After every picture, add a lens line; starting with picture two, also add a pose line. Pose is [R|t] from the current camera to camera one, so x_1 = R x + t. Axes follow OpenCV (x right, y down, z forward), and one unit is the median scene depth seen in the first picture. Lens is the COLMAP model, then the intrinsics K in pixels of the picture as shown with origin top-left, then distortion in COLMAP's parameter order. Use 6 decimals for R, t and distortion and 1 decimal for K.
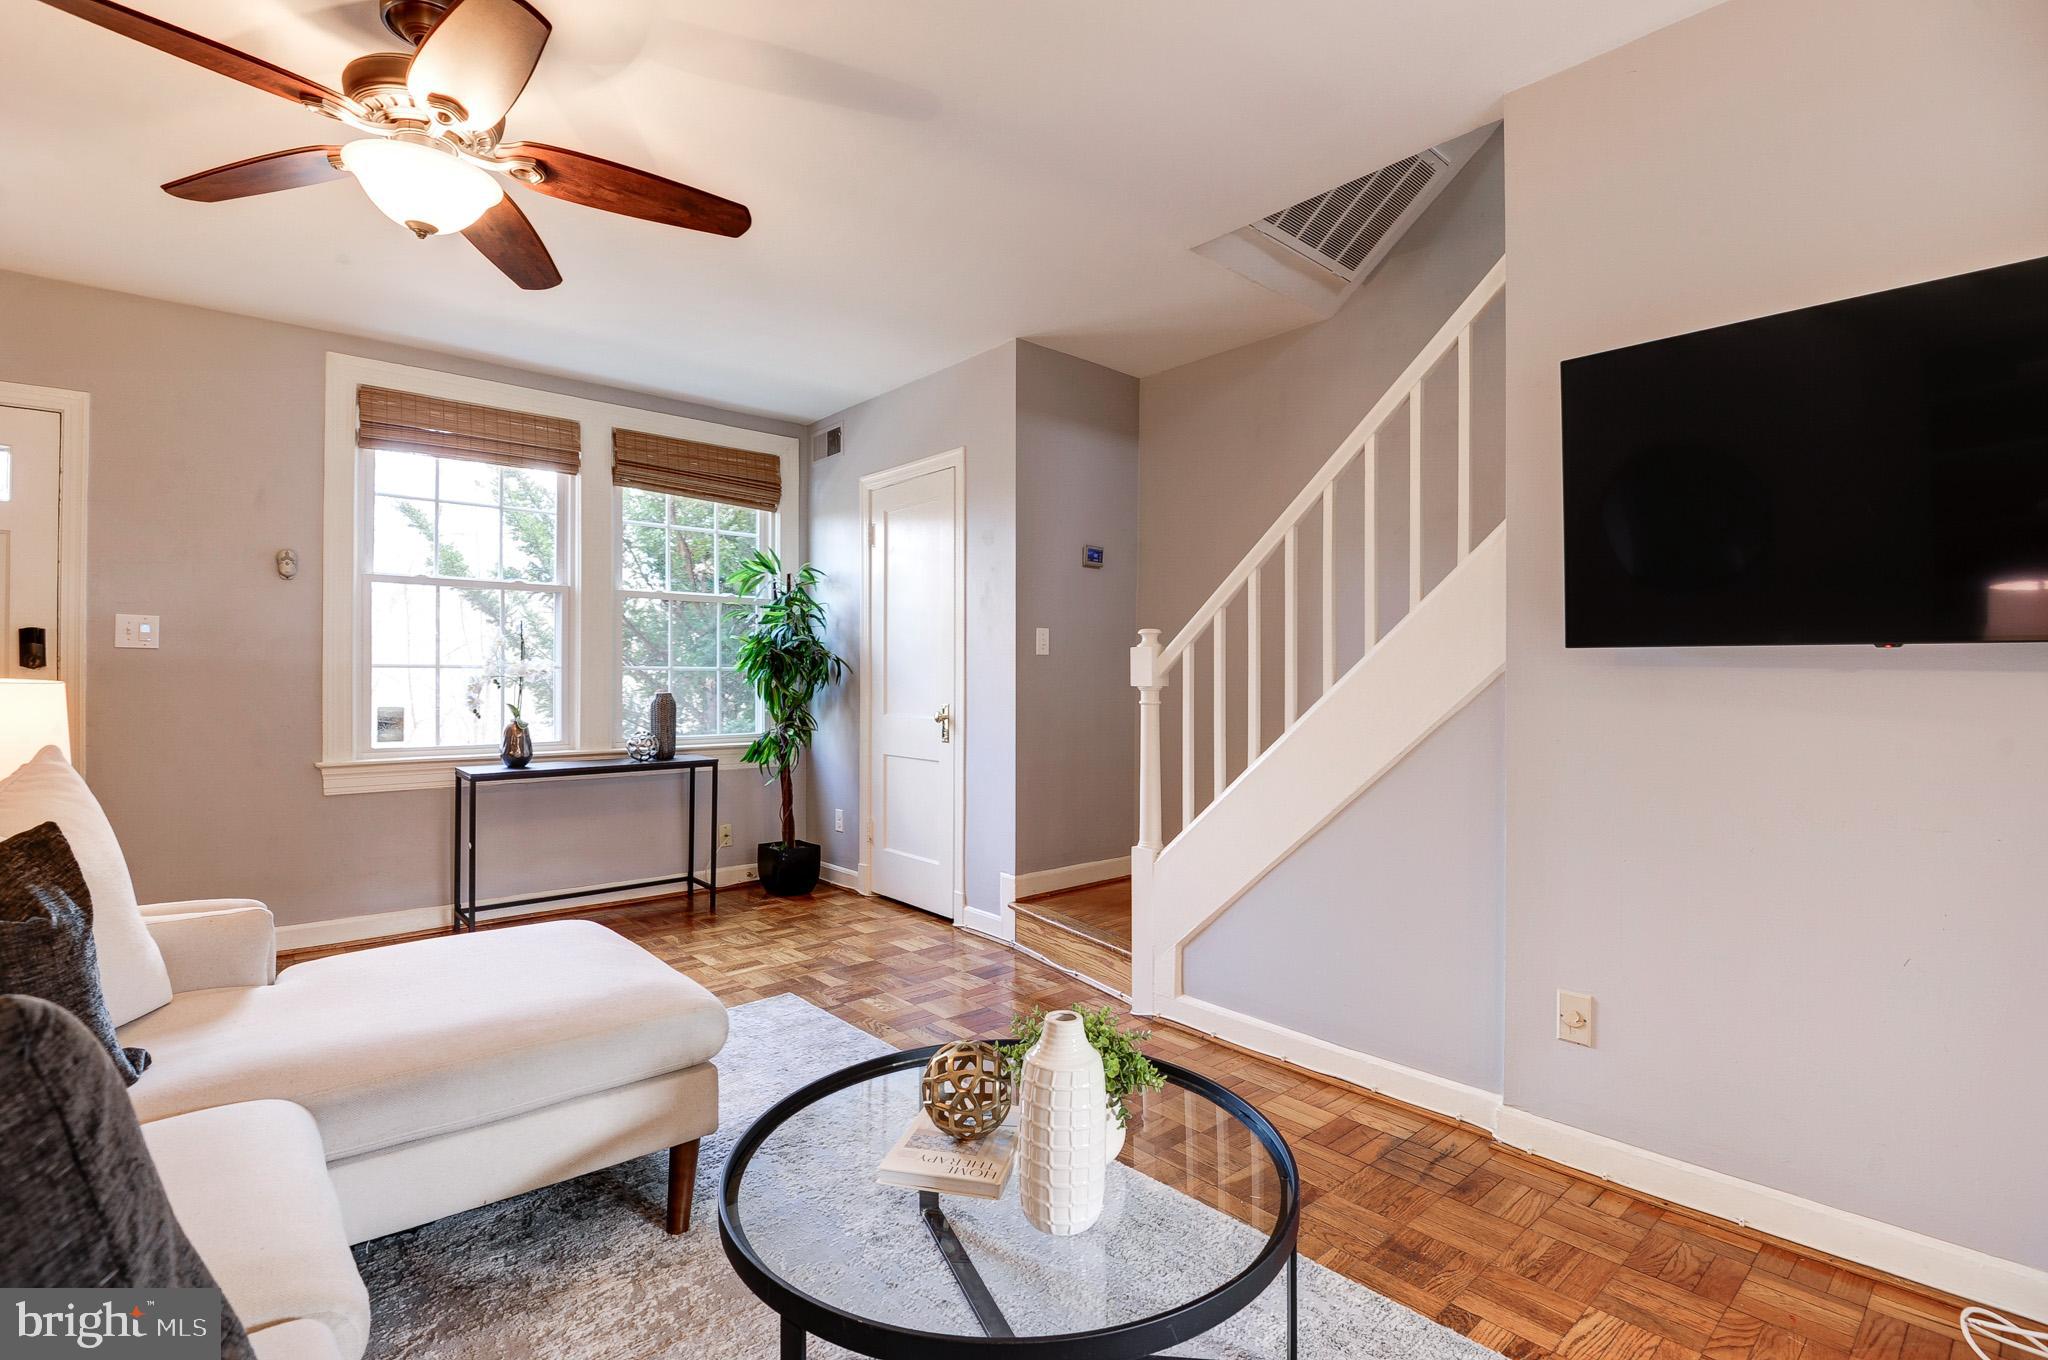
lens RADIAL K [[940.3, 0, 1025.6], [0, 940.3, 680.8], [0, 0, 1]] dist [0.000978, -0.000223]
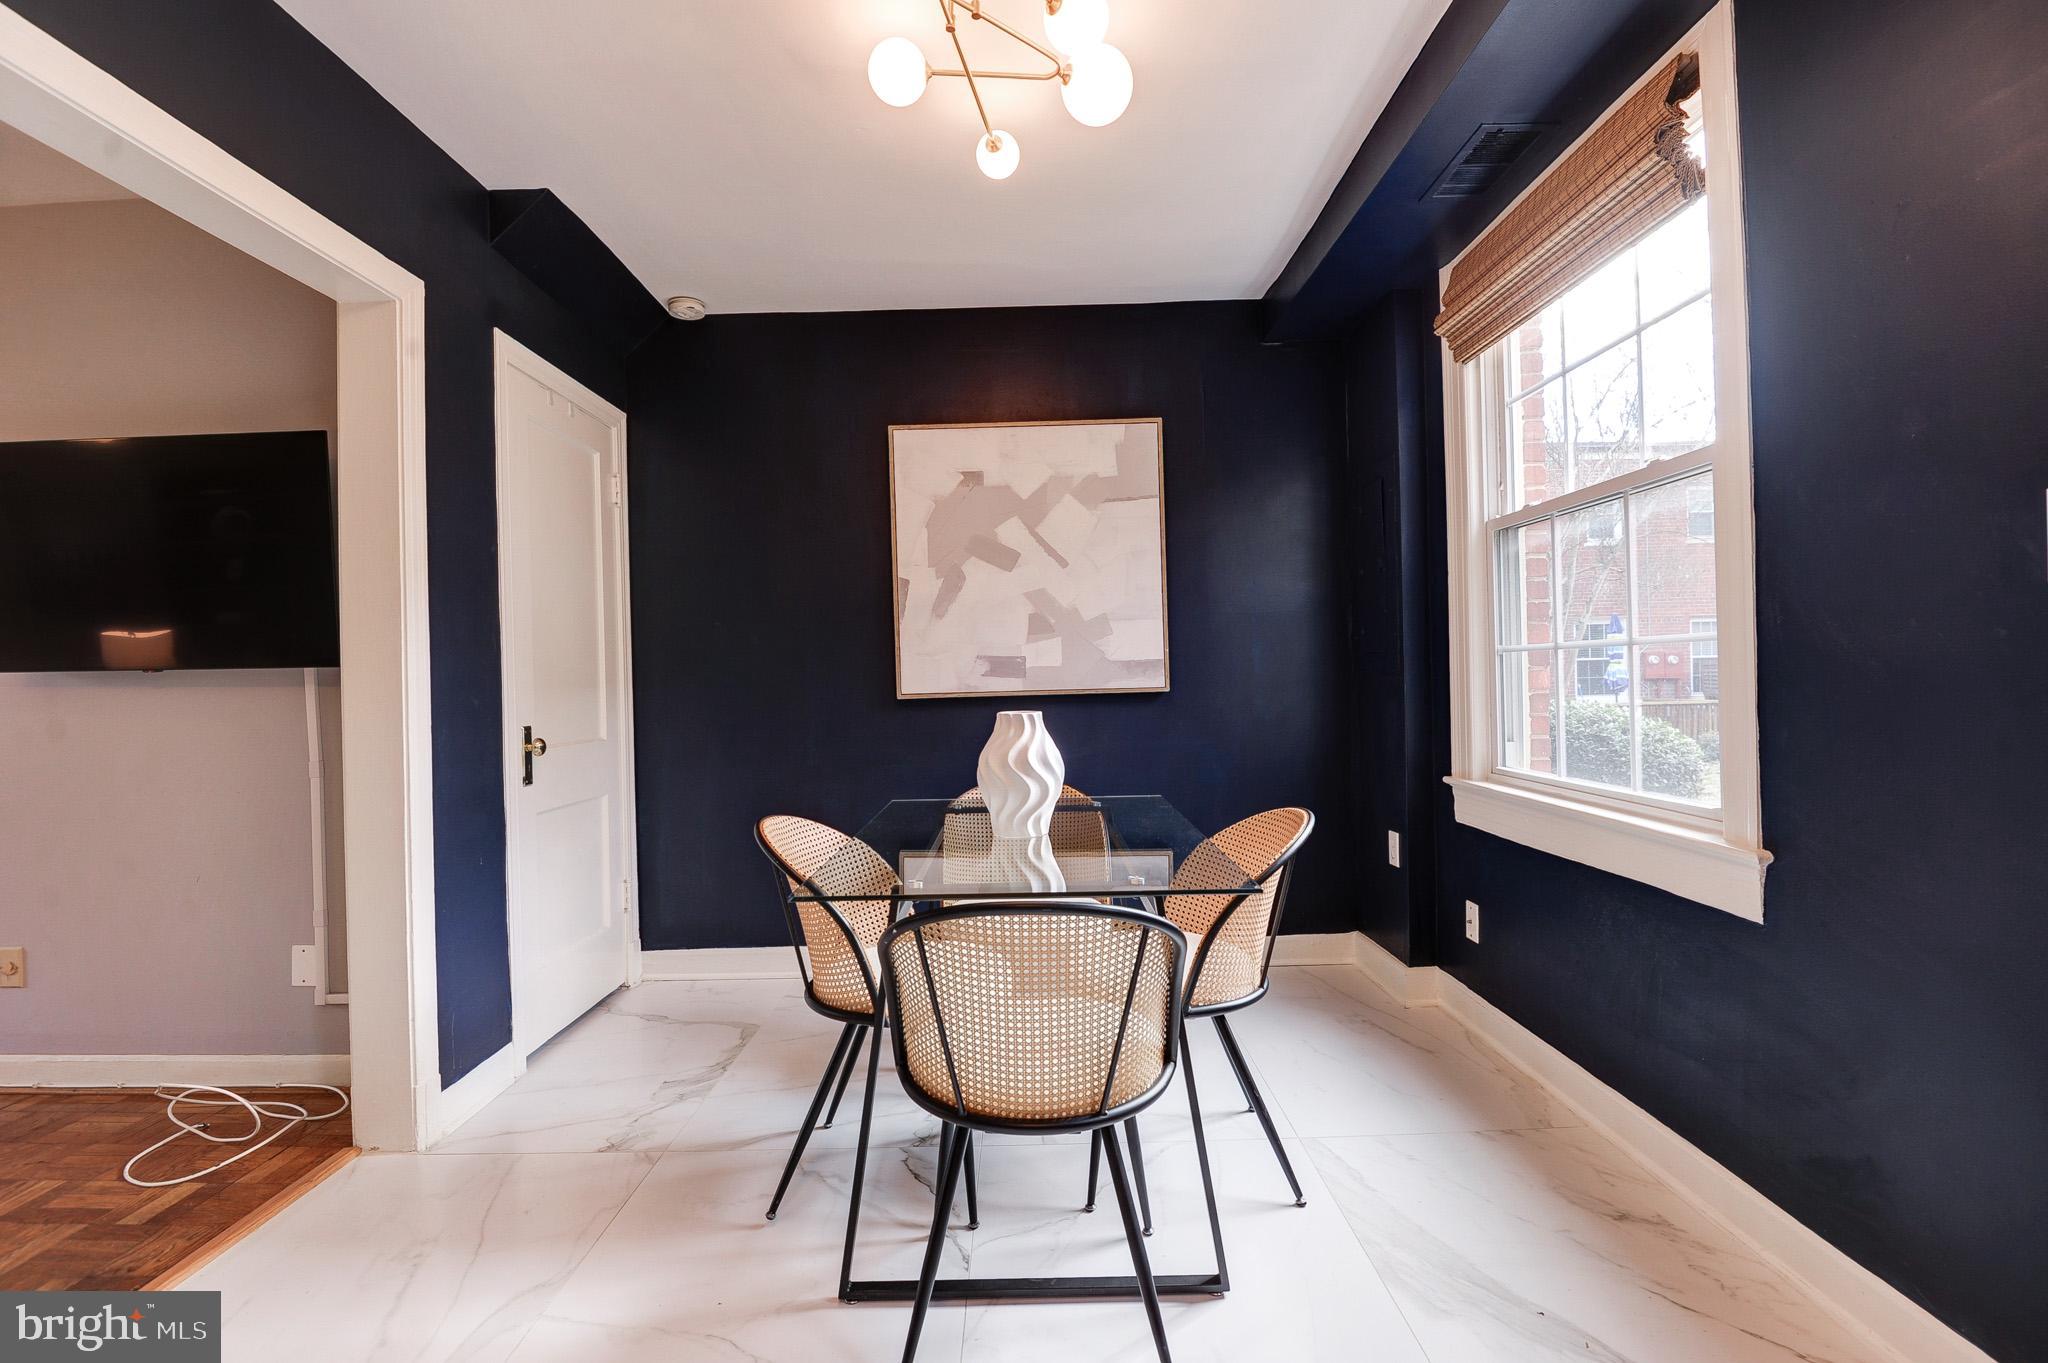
lens RADIAL K [[920.5, 0, 1025.6], [0, 920.5, 683.2], [0, 0, 1]] dist [0.009191, -0.023963]
pose [[0.664973, -0.018053, 0.746649, 0.311380], [0.029040, 0.999577, -0.001695, 0.010211], [-0.746302, 0.022810, 0.665216, -0.417625]]
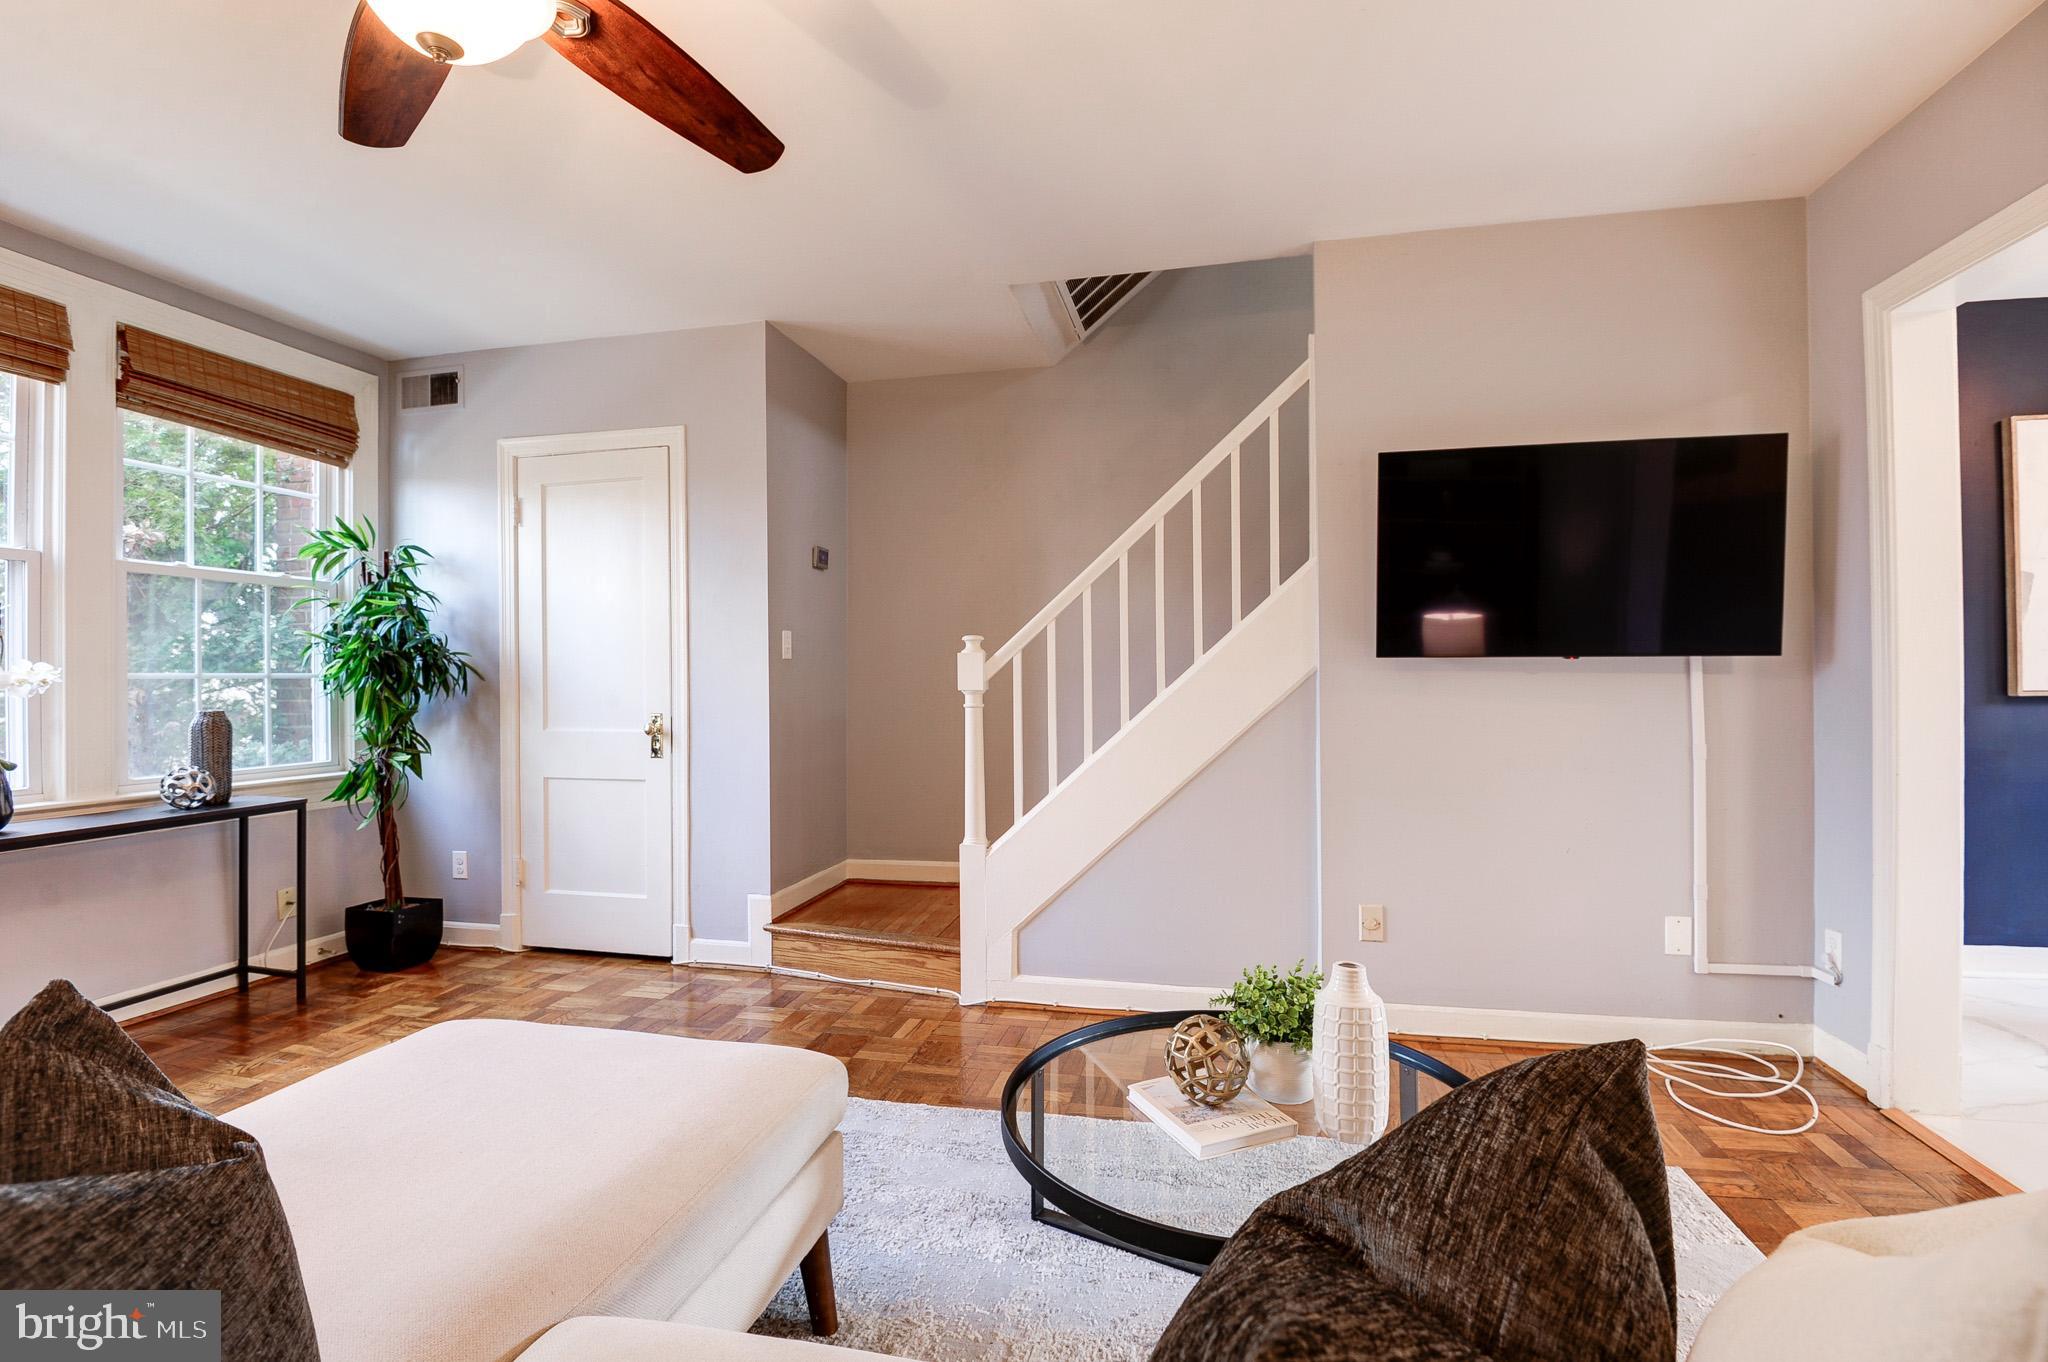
lens RADIAL K [[935.6, 0, 1022.0], [0, 935.6, 681.2], [0, 0, 1]] dist [0.011323, -0.028761]
pose [[0.810802, -0.009280, 0.585247, -0.332230], [0.010854, 0.999941, 0.000819, -0.003354], [-0.585220, 0.005689, 0.810854, 0.091408]]
